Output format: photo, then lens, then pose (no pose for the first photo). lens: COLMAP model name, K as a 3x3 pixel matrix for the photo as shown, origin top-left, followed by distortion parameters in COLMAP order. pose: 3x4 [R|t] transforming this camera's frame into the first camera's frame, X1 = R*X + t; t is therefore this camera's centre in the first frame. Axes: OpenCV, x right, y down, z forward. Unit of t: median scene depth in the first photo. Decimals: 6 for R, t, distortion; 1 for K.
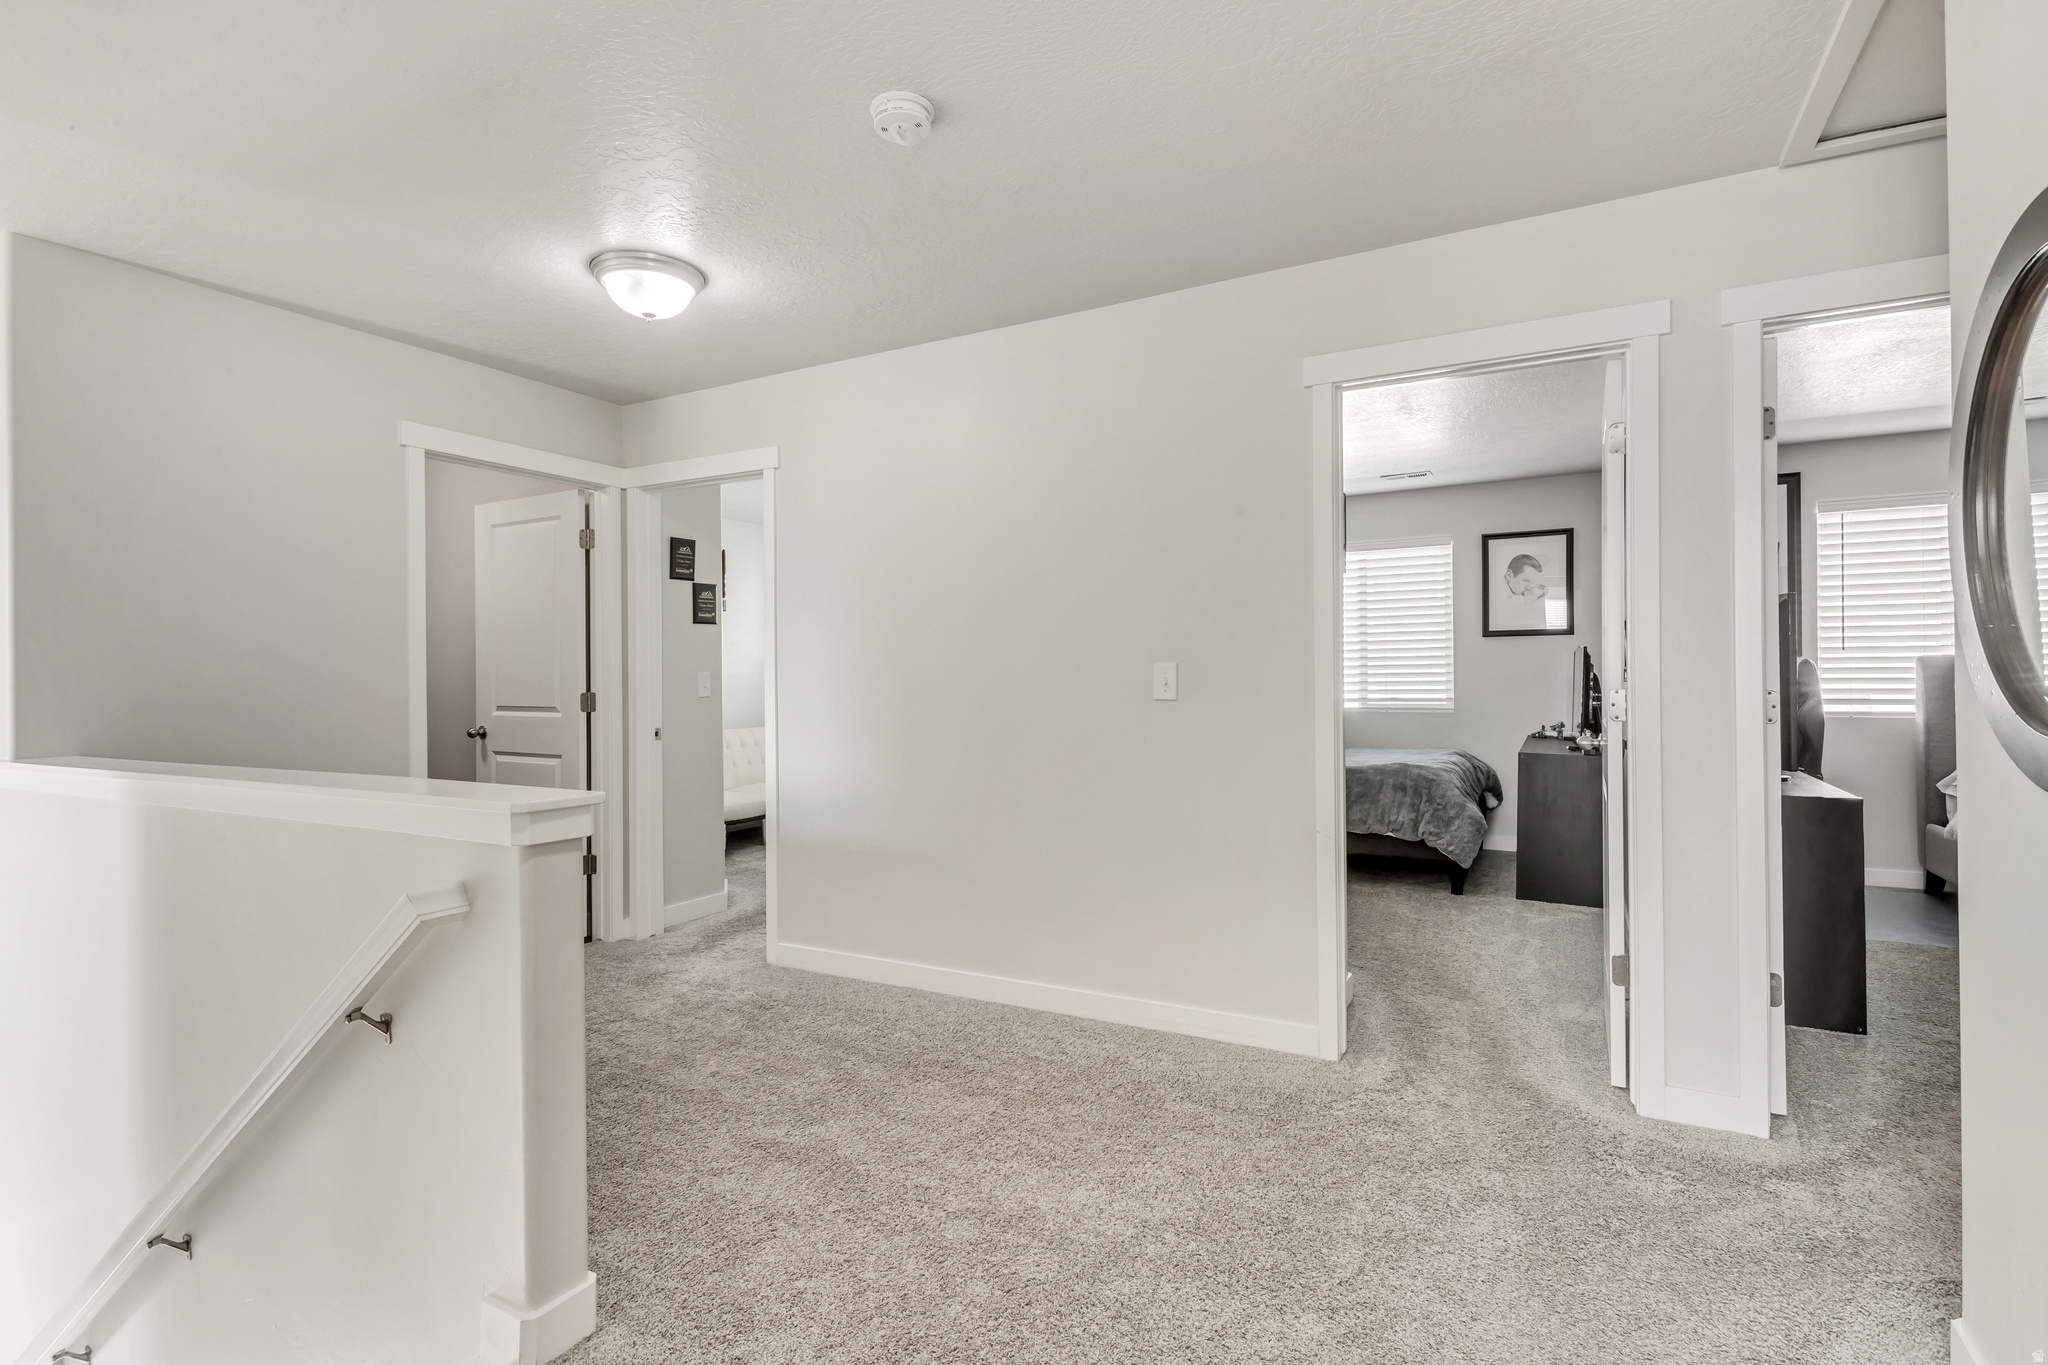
lens RADIAL K [[966.2, 0, 1037.5], [0, 966.2, 682.9], [0, 0, 1]] dist [0.007699, -0.003828]
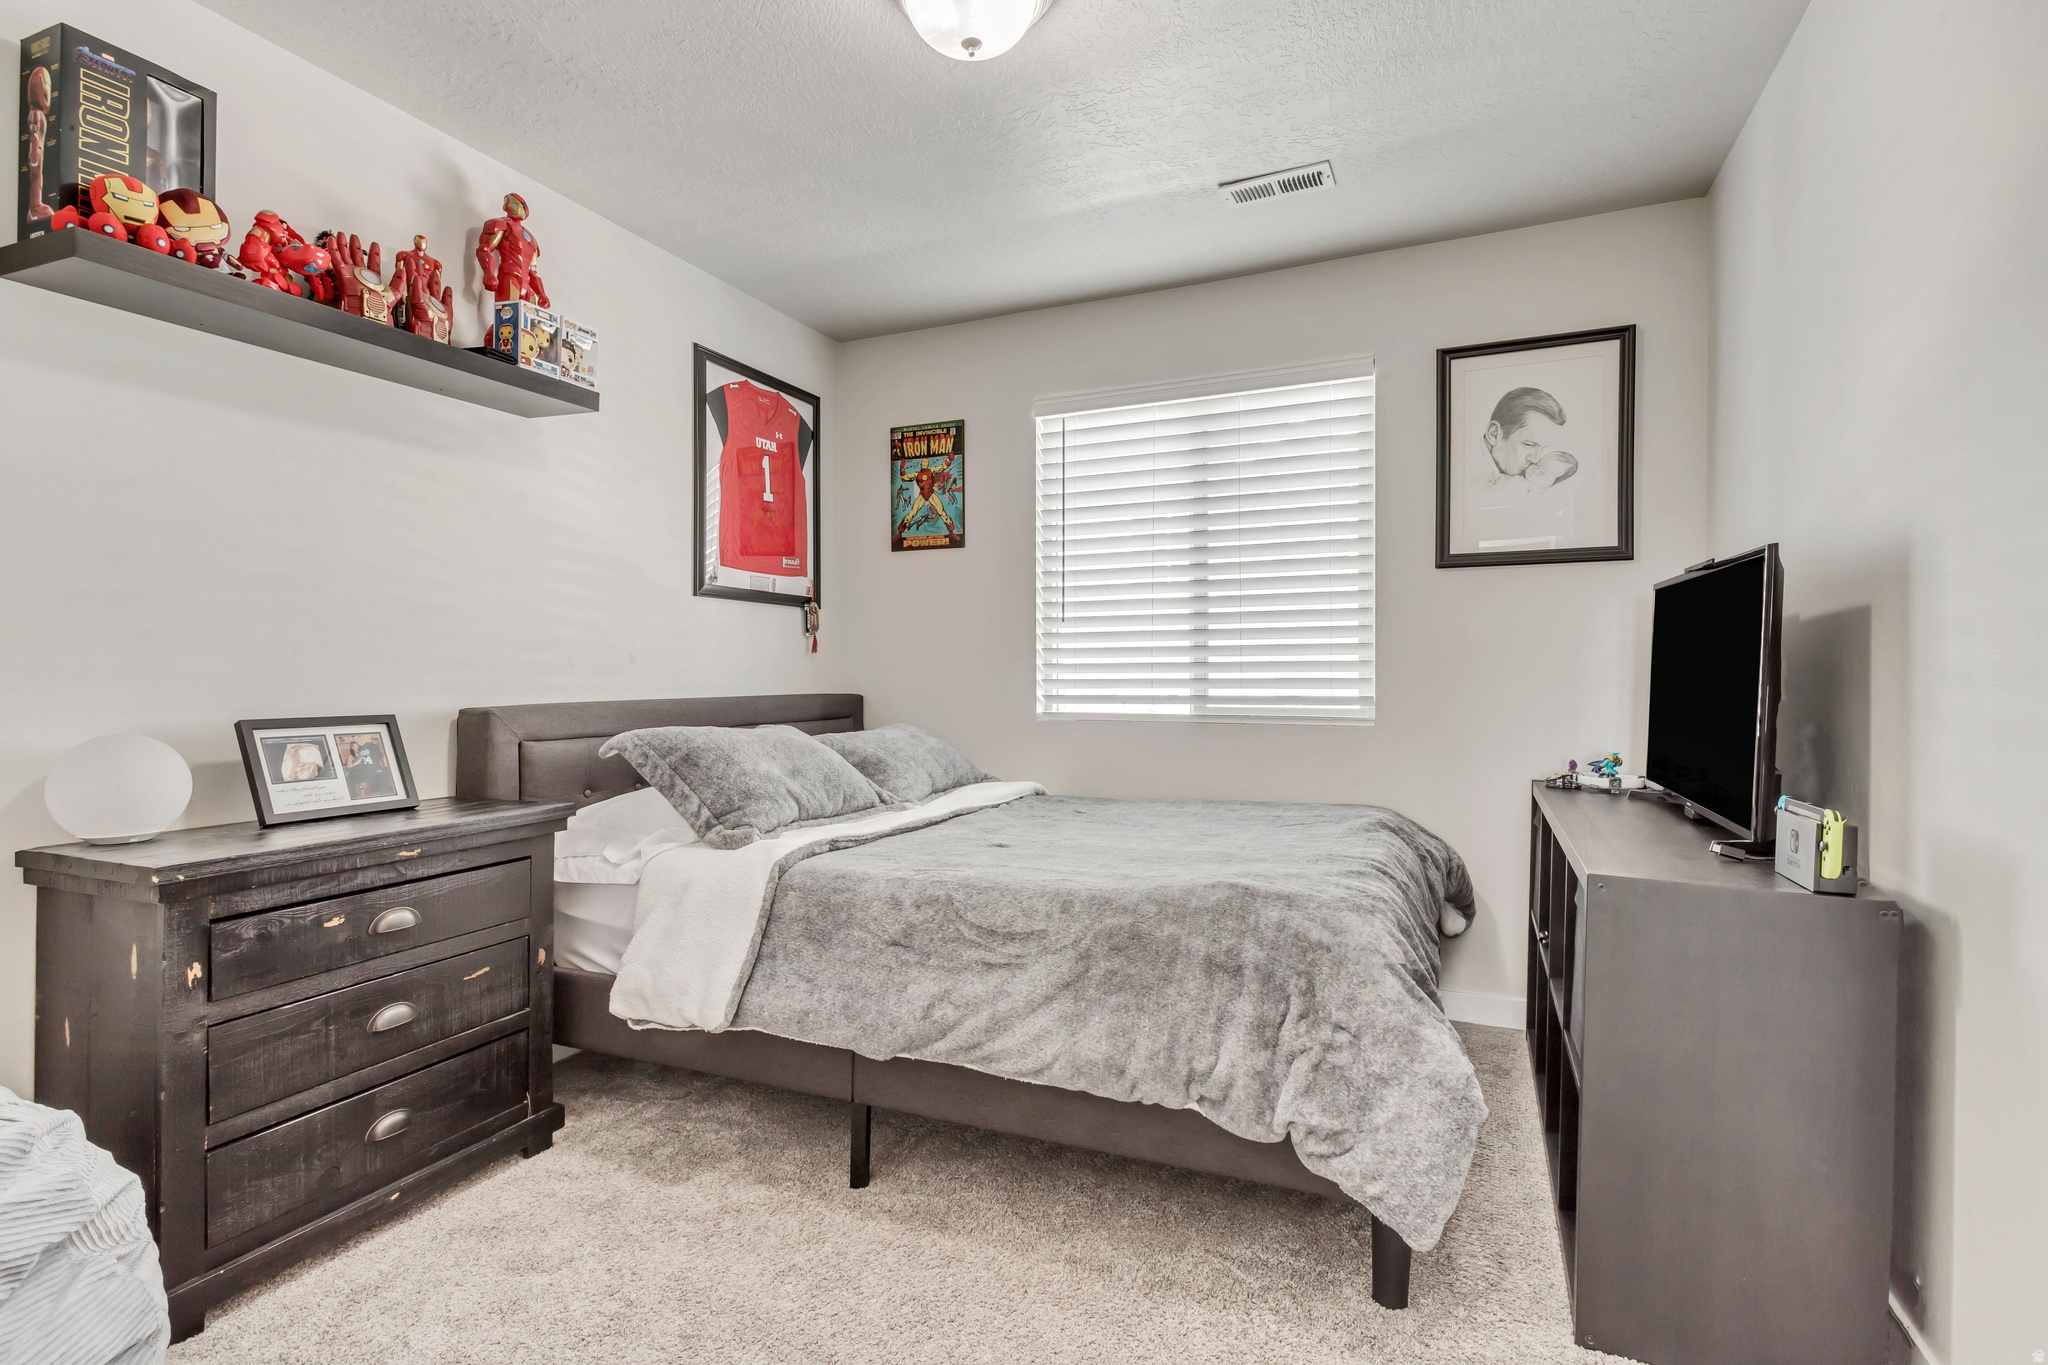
lens RADIAL K [[966.2, 0, 1025.0], [0, 966.2, 675.2], [0, 0, 1]] dist [0.007699, -0.003828]
pose [[0.997524, 0.009884, 0.069624, 0.244857], [-0.009583, 0.999943, -0.004663, 0.009426], [-0.069666, 0.003984, 0.997562, 0.584107]]
